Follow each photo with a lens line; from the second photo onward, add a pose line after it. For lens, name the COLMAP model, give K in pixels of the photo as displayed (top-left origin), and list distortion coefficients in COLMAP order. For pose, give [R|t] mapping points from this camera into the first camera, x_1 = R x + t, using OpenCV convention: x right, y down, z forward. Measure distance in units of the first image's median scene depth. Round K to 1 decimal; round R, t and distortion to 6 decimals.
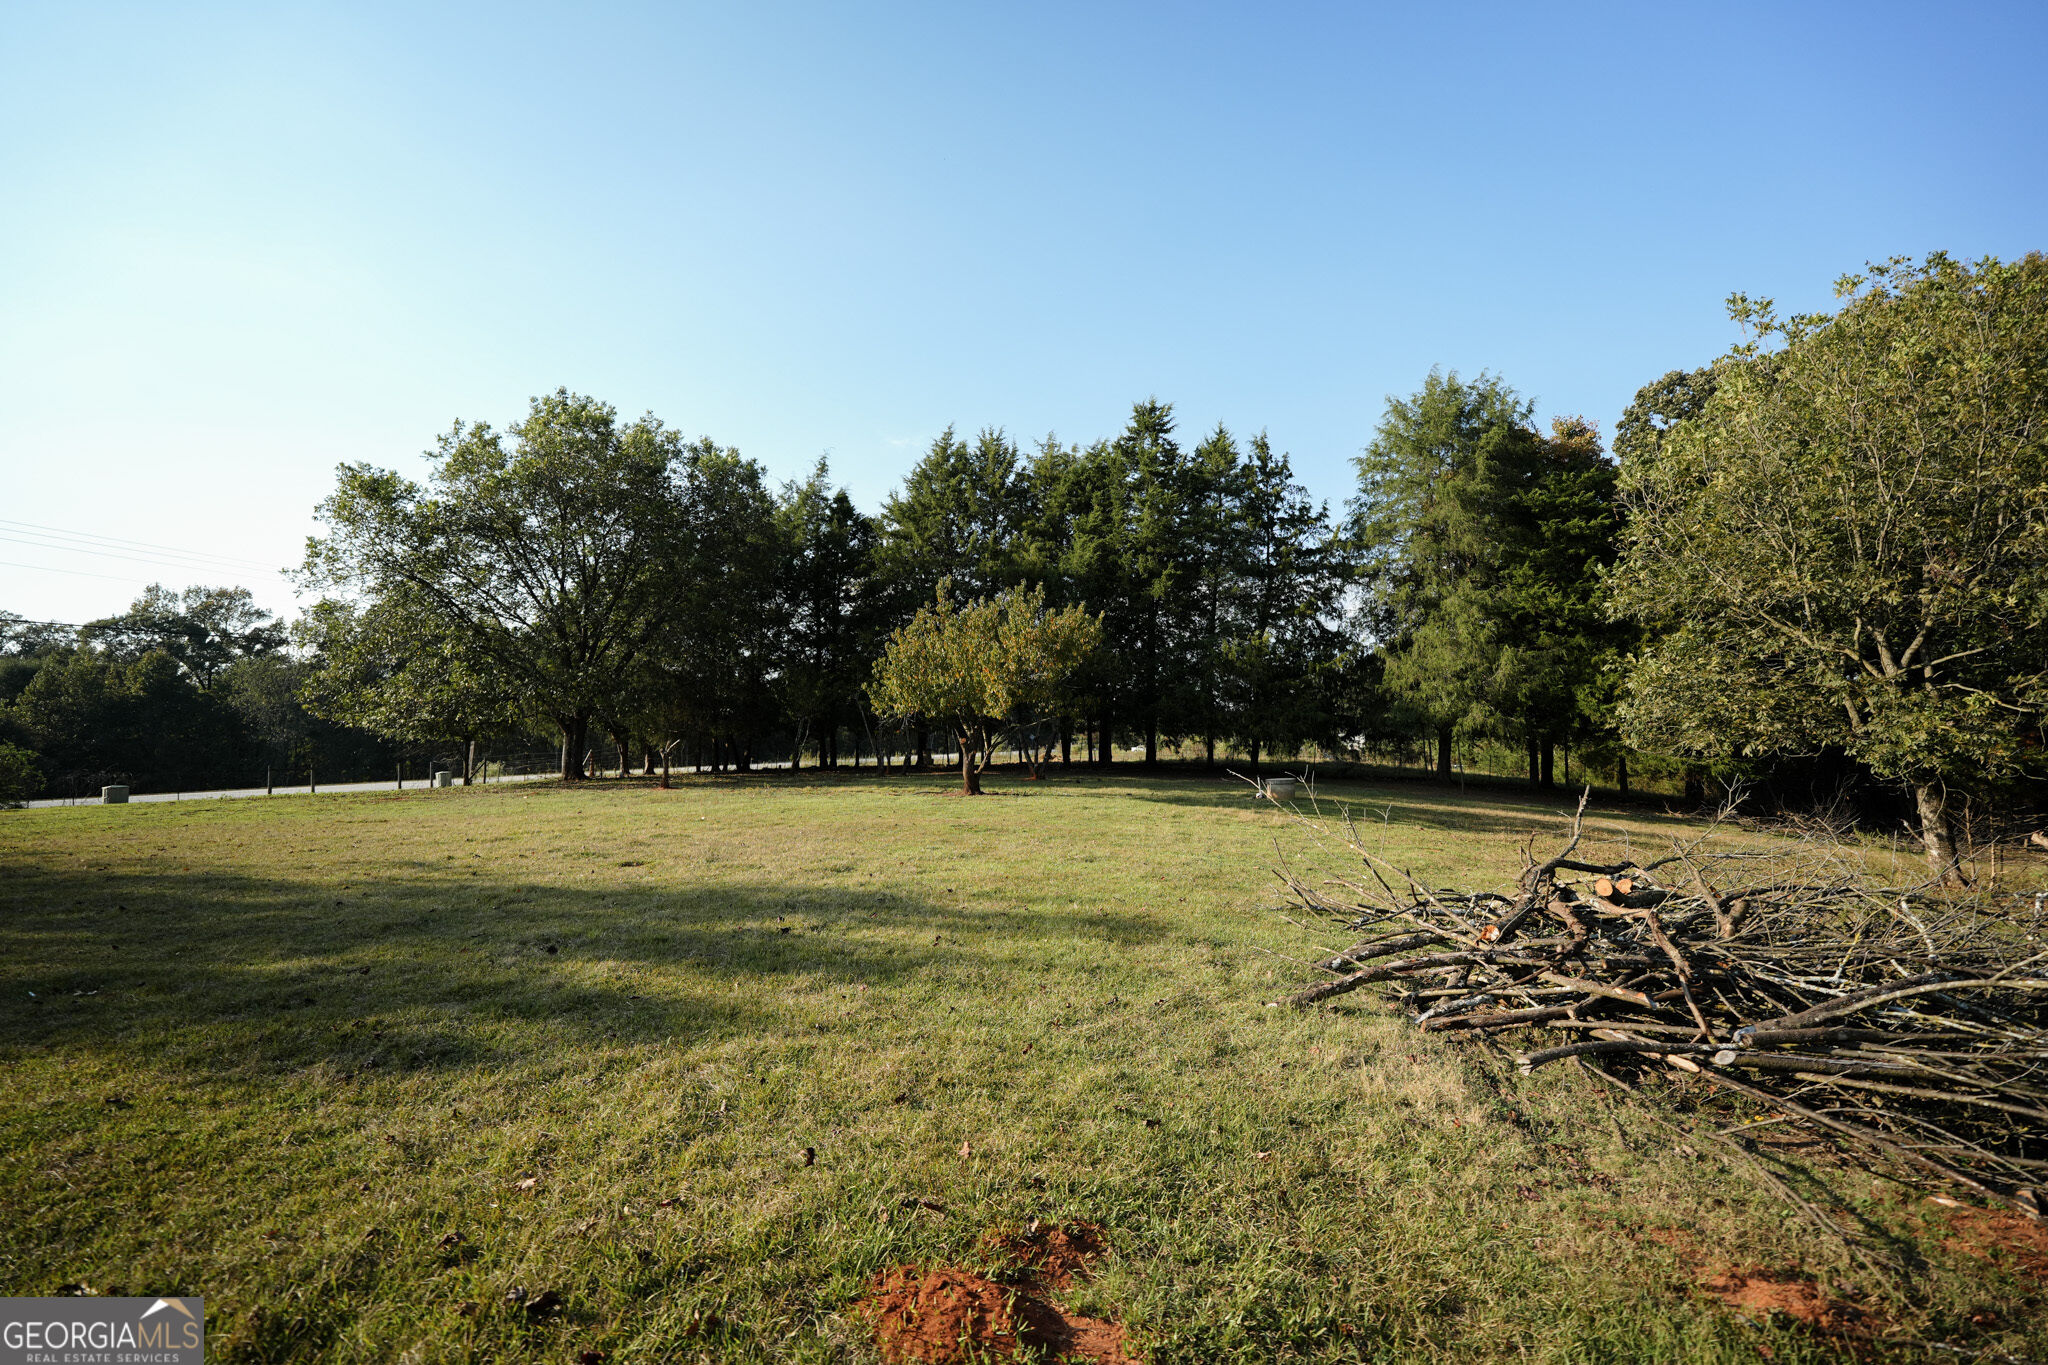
lens RADIAL K [[956.8, 0, 1023.7], [0, 956.8, 646.1], [0, 0, 1]] dist [0.029806, -0.008235]
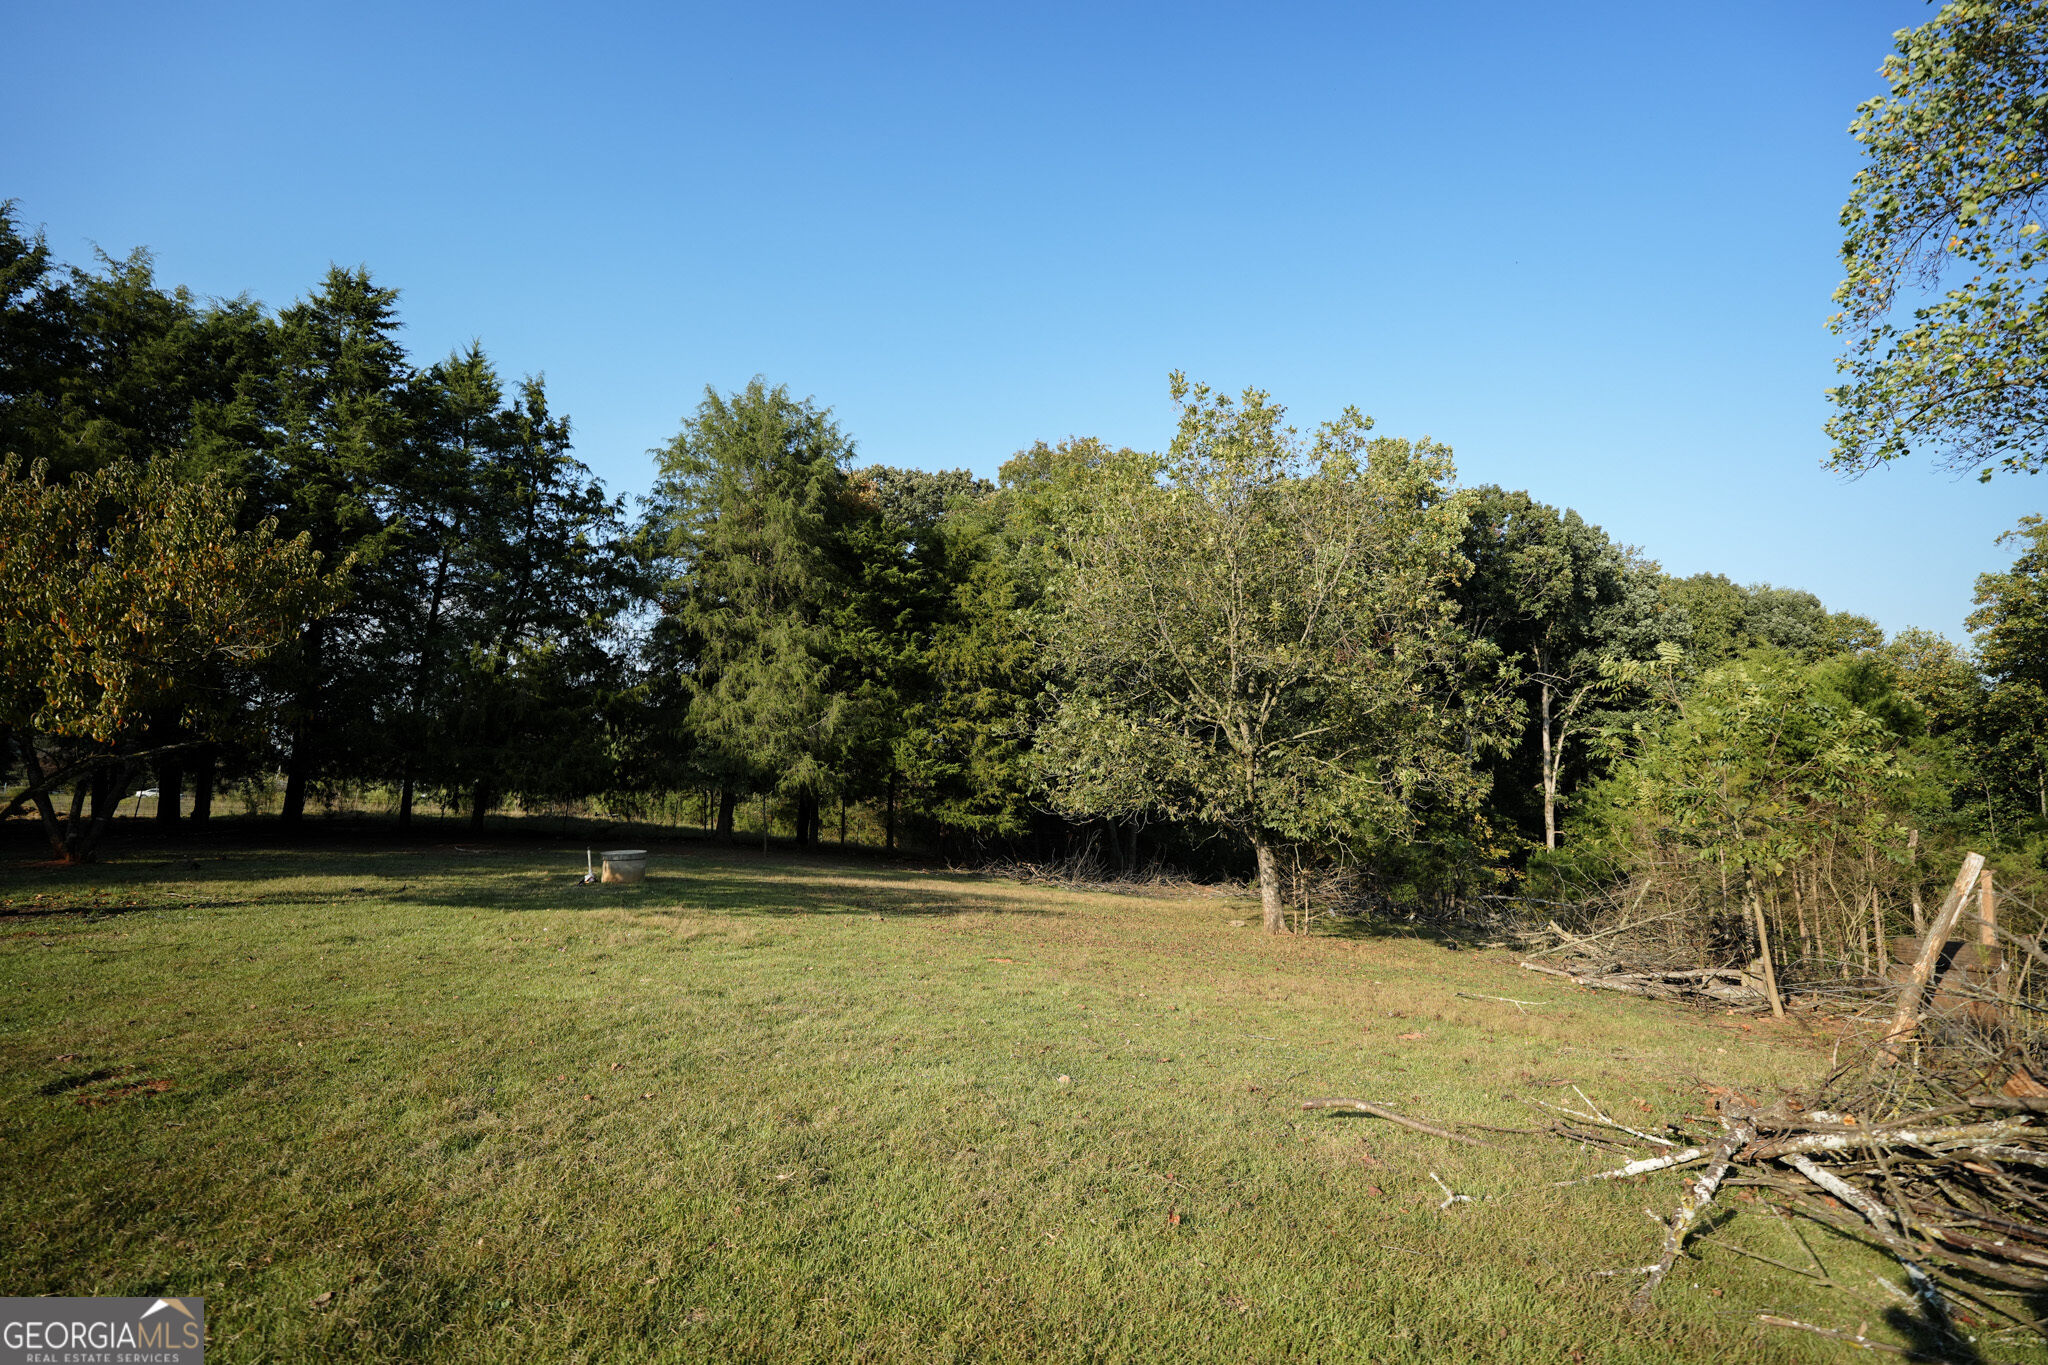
lens RADIAL K [[956.8, 0, 1023.7], [0, 956.8, 646.1], [0, 0, 1]] dist [0.029806, -0.008235]
pose [[0.621515, 0.131392, 0.772305, -0.070796], [-0.084096, 0.991328, -0.100979, 0.028505], [-0.778875, -0.002188, 0.627175, 0.255244]]
